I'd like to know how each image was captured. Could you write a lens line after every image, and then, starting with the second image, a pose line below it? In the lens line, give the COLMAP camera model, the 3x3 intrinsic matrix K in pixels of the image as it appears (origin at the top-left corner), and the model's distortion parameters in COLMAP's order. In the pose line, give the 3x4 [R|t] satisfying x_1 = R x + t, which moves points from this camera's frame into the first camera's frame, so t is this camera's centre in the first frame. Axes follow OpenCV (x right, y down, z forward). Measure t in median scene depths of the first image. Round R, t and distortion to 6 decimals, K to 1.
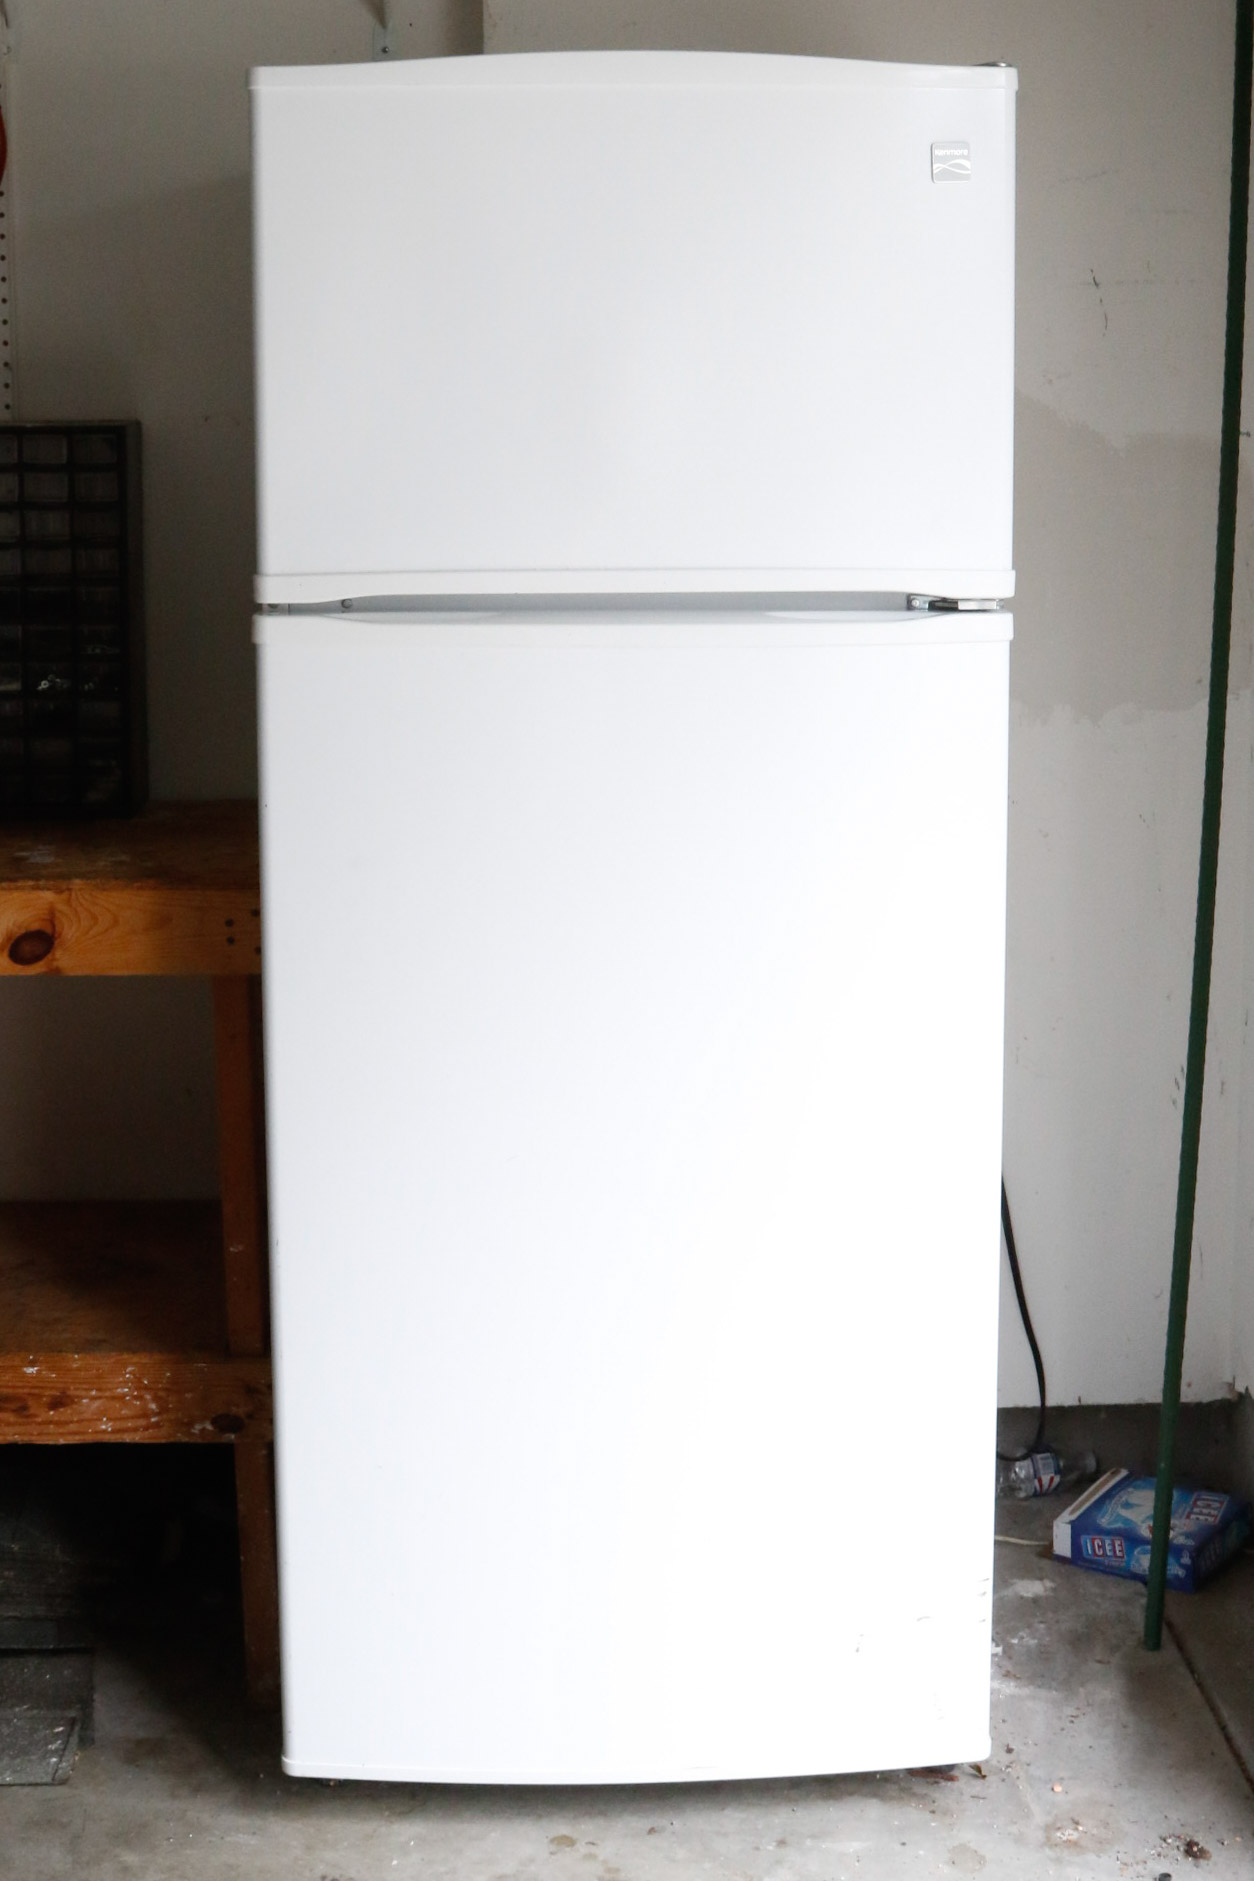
lens RADIAL K [[2953.5, 0, 627.0], [0, 2953.5, 940.5], [0, 0, 1]] dist [-0.113936, 0.004476]
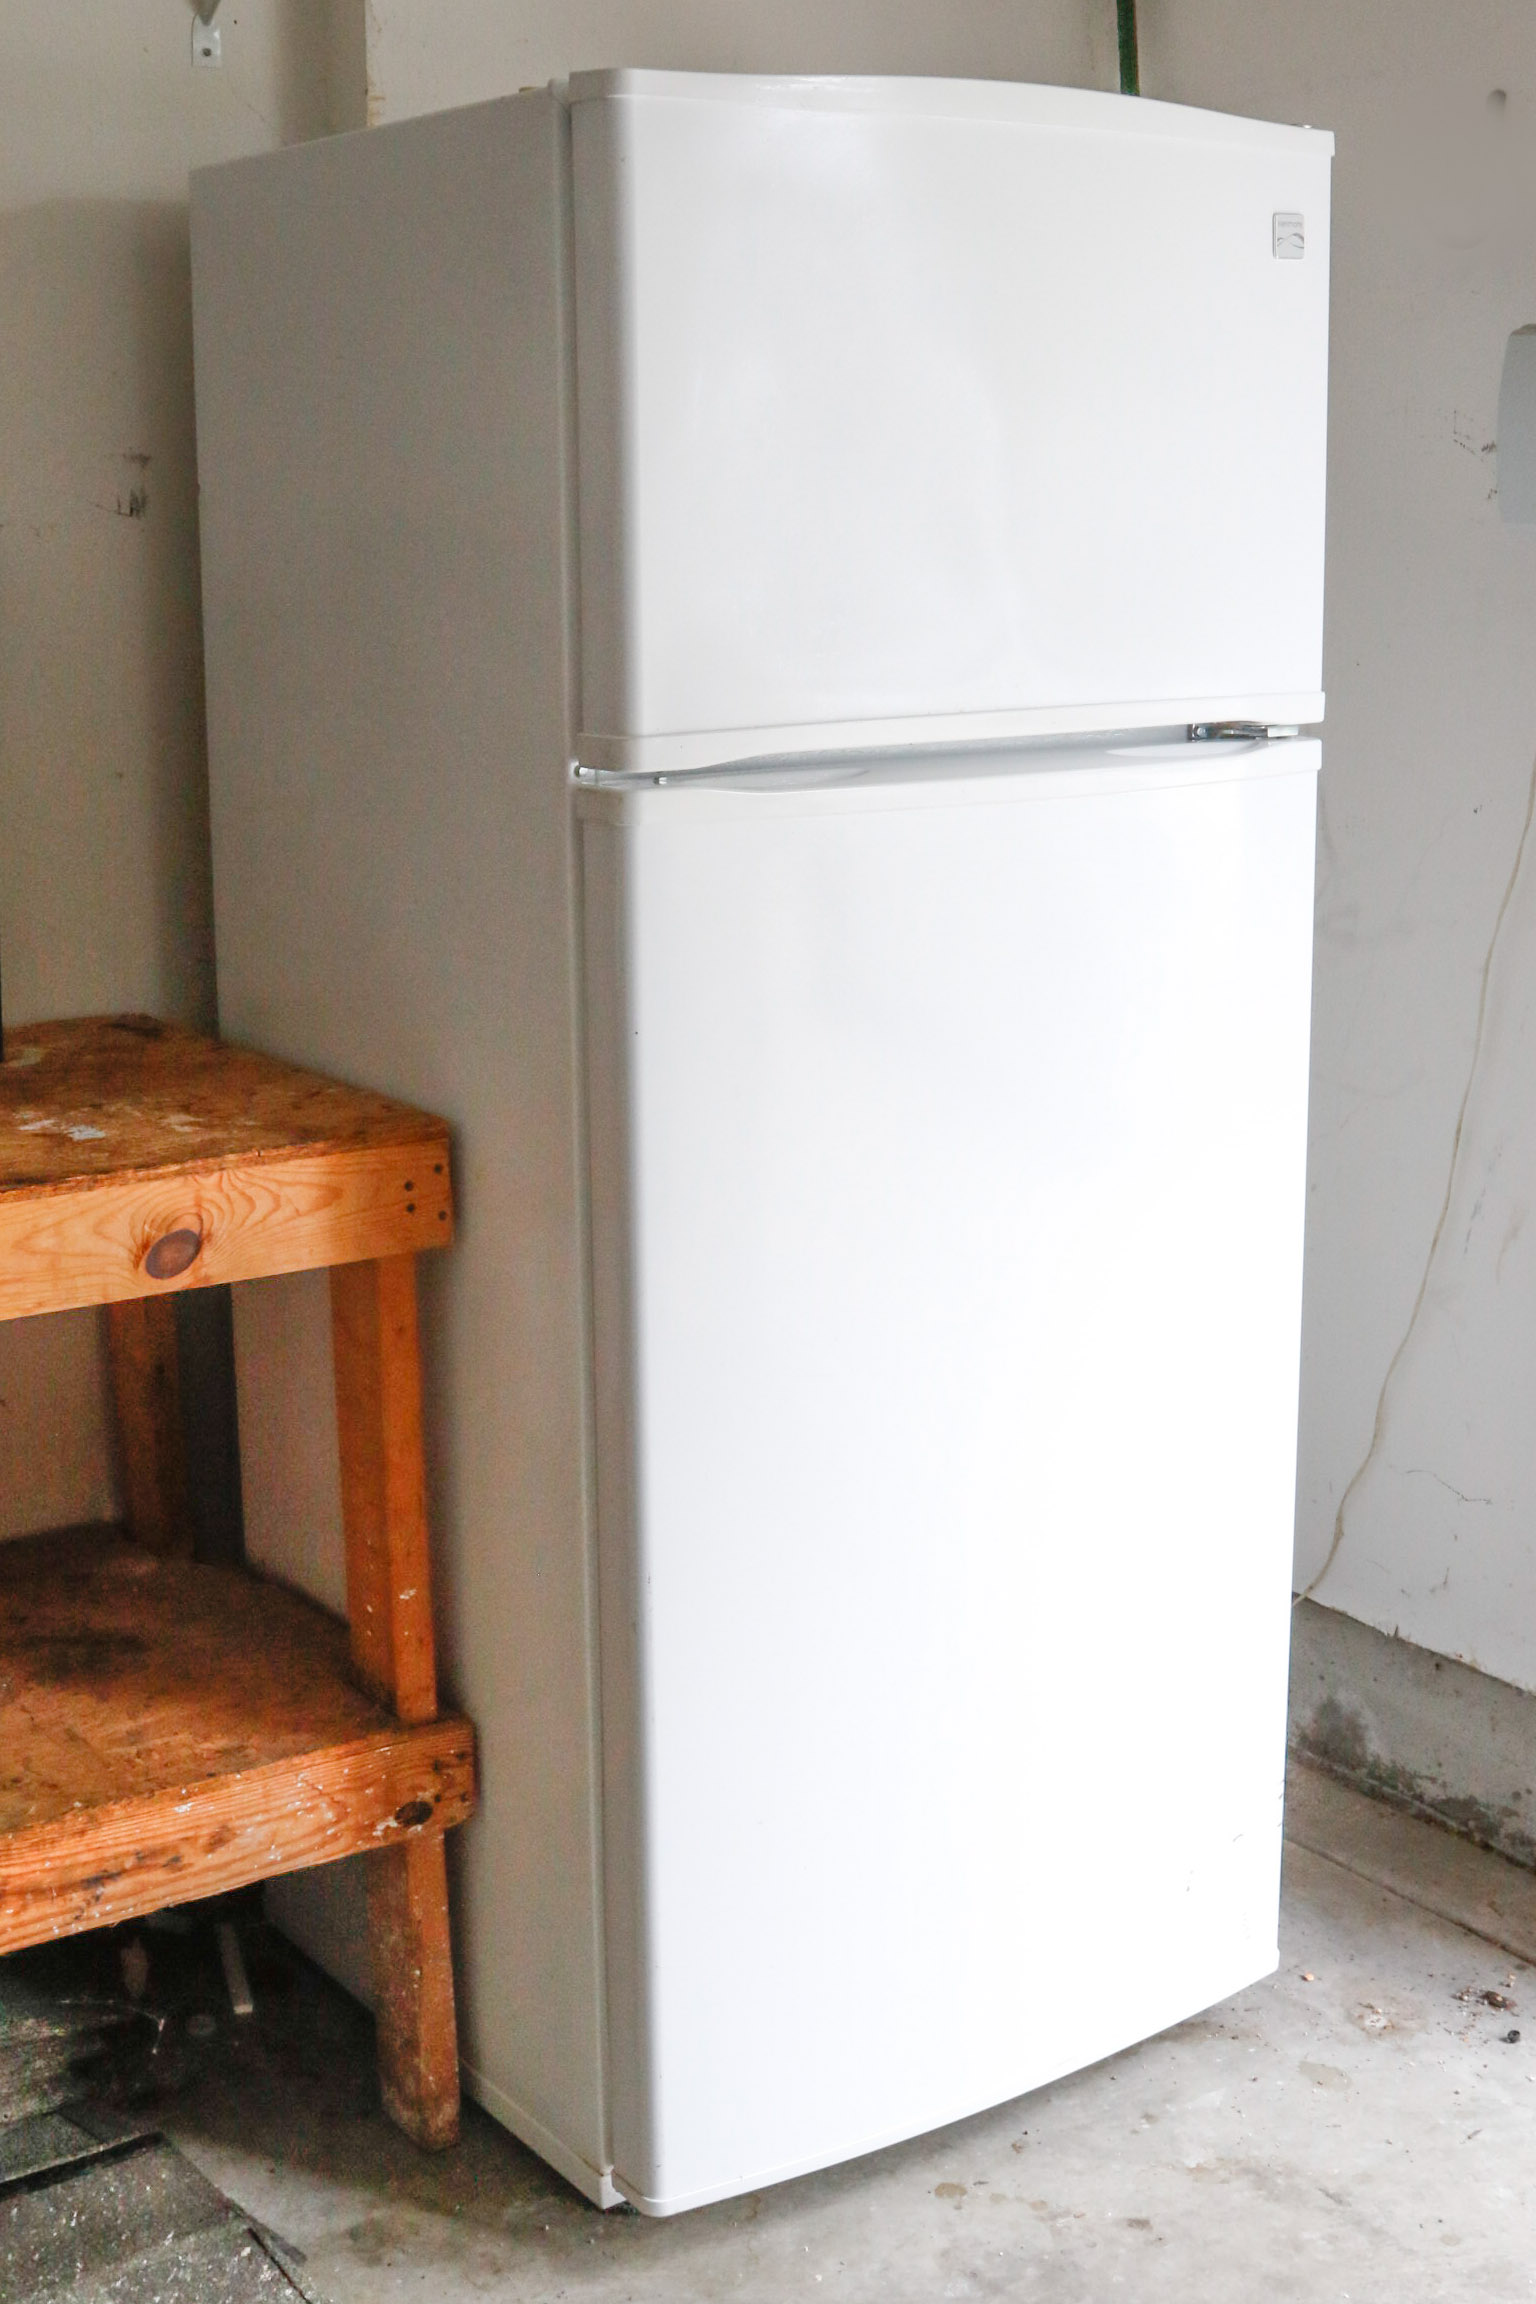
lens RADIAL K [[2976.1, 0, 771.0], [0, 2976.1, 1192.6], [0, 0, 1]] dist [-0.112765, 0.017712]
pose [[0.835497, -0.130781, 0.533705, -0.460368], [0.097627, 0.991142, 0.090041, -0.063497], [-0.540753, -0.023125, 0.840864, 0.285566]]
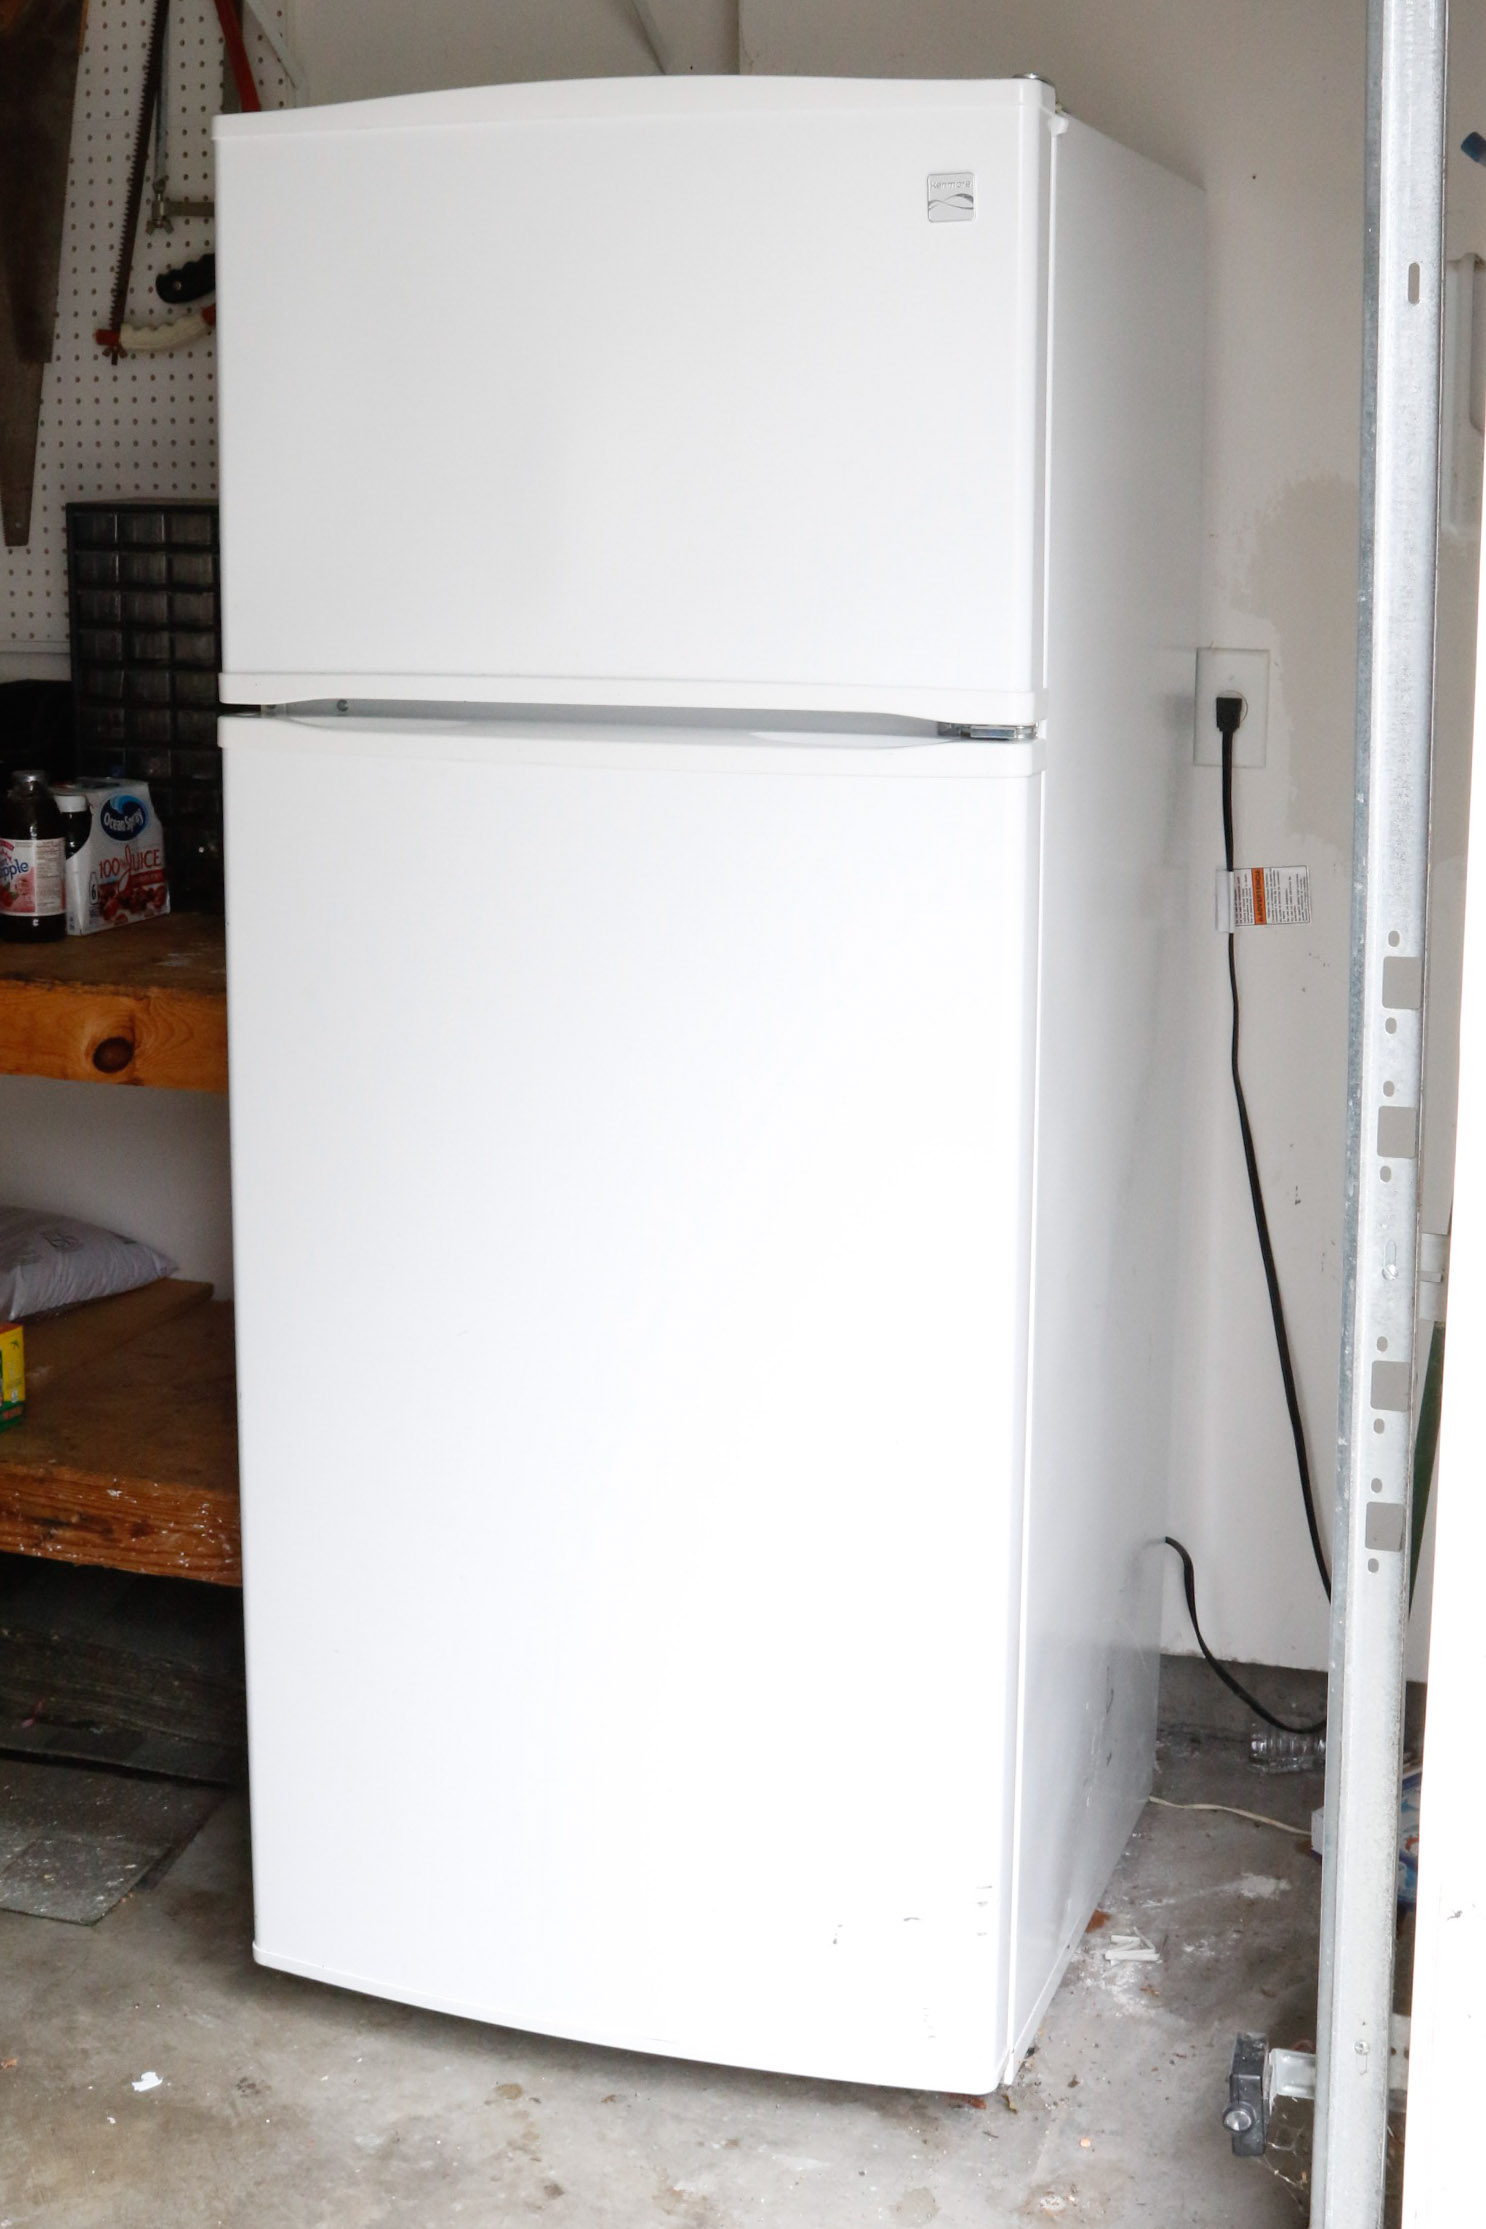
lens RADIAL K [[2929.8, 0, 743.6], [0, 2929.8, 1077.4], [0, 0, 1]] dist [-0.117246, 0.035816]
pose [[0.933058, 0.077710, -0.351231, 0.312465], [-0.070812, 0.996961, 0.032462, -0.034647], [0.352686, -0.005417, 0.935726, 0.182629]]
